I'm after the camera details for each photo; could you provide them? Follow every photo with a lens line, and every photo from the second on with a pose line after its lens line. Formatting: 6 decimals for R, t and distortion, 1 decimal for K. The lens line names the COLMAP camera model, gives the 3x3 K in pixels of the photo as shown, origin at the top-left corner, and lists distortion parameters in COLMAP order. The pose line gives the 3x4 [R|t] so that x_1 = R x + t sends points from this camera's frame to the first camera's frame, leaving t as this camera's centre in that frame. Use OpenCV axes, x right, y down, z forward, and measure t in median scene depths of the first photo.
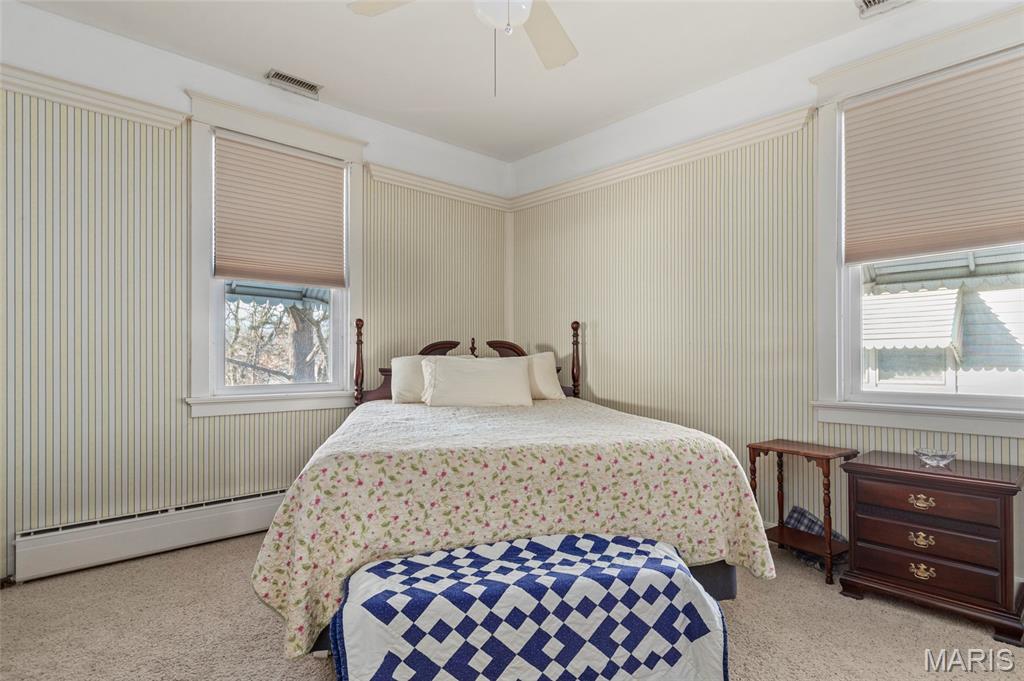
lens RADIAL K [[541.1, 0, 513.1], [0, 541.1, 354.5], [0, 0, 1]] dist [-0.002653, -0.000122]
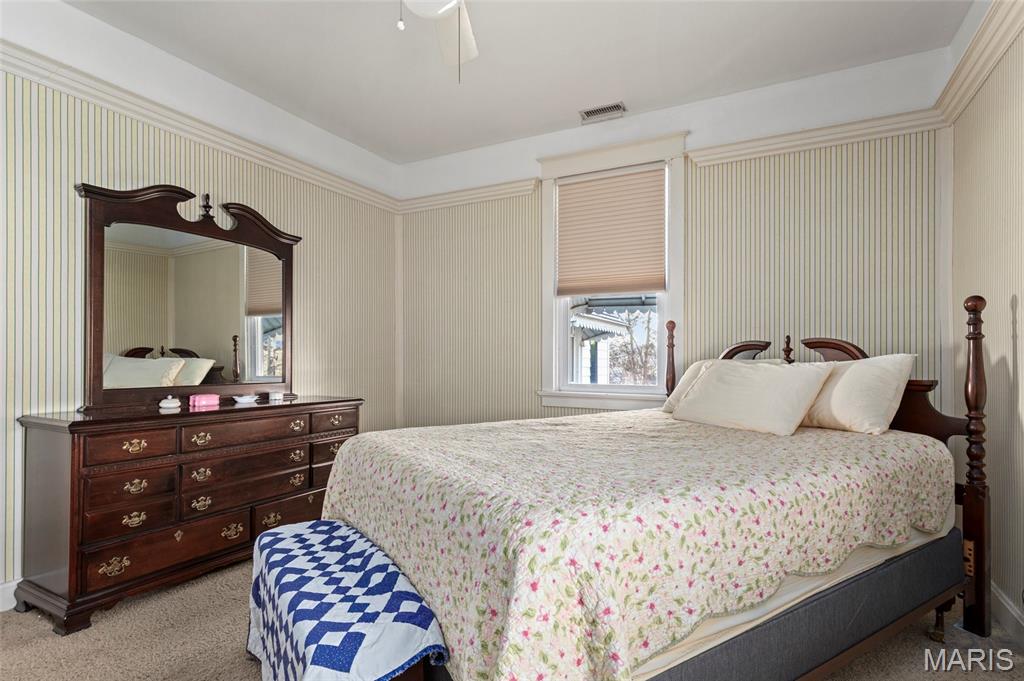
lens RADIAL K [[509.5, 0, 525.7], [0, 509.5, 352.7], [0, 0, 1]] dist [0.002845, -0.000115]
pose [[0.348207, -0.009157, -0.937373, 0.466917], [-0.001316, 0.999947, -0.010257, -0.000188], [0.937417, 0.004805, 0.348176, 0.448448]]
